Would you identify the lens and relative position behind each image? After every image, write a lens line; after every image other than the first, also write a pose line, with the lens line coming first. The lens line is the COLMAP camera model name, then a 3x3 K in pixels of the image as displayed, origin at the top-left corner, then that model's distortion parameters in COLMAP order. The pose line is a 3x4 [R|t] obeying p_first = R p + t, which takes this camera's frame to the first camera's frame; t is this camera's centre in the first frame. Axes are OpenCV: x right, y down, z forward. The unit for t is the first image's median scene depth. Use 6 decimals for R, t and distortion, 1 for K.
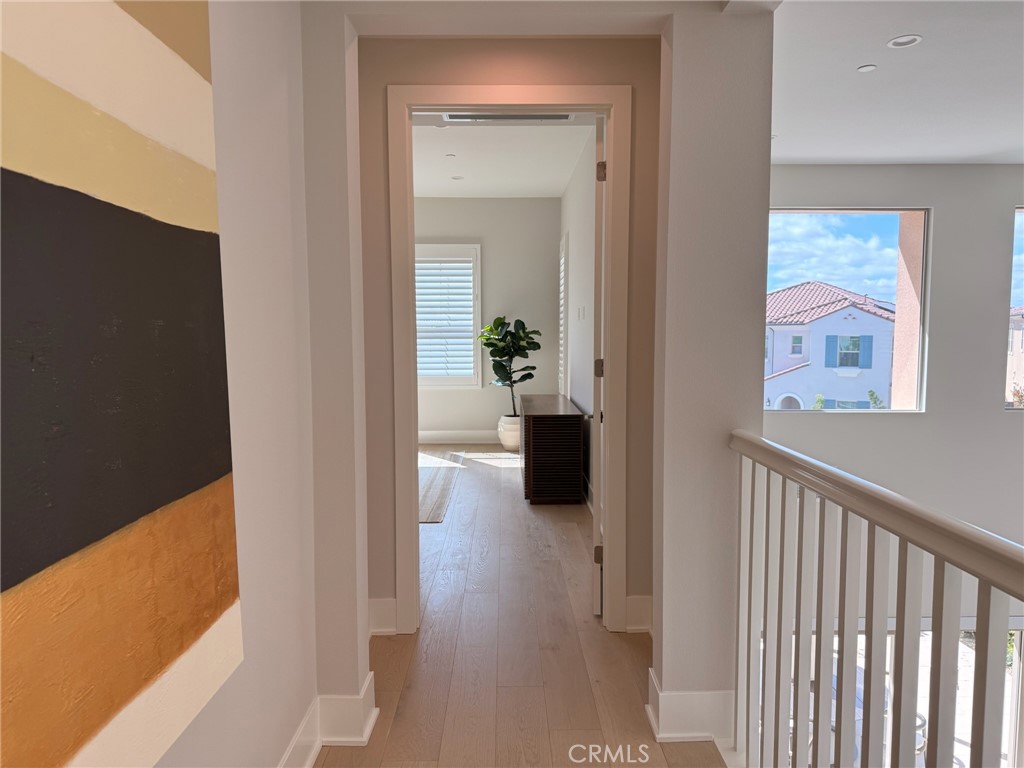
lens RADIAL K [[714.2, 0, 514.3], [0, 714.2, 389.4], [0, 0, 1]] dist [0.095787, -0.132606]
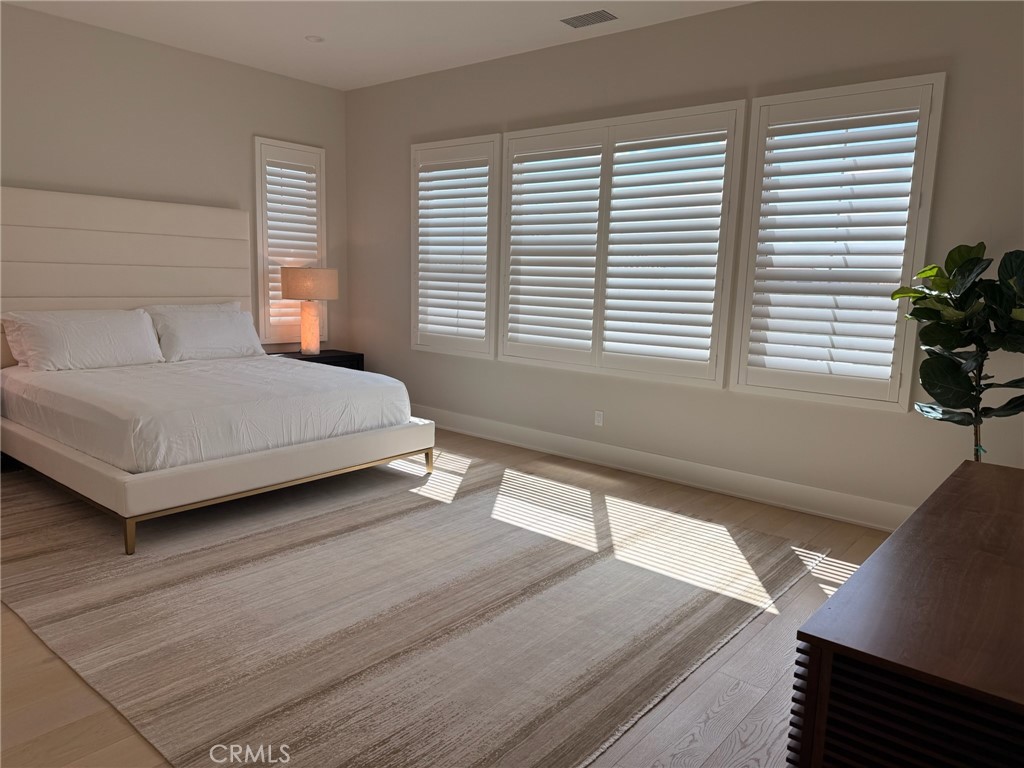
lens RADIAL K [[714.2, 0, 514.3], [0, 714.2, 389.4], [0, 0, 1]] dist [0.095787, -0.132606]
pose [[0.764138, 0.125174, -0.632792, 0.052689], [-0.085668, 0.991995, 0.092779, -0.037609], [0.639339, -0.016685, 0.768744, 0.531096]]
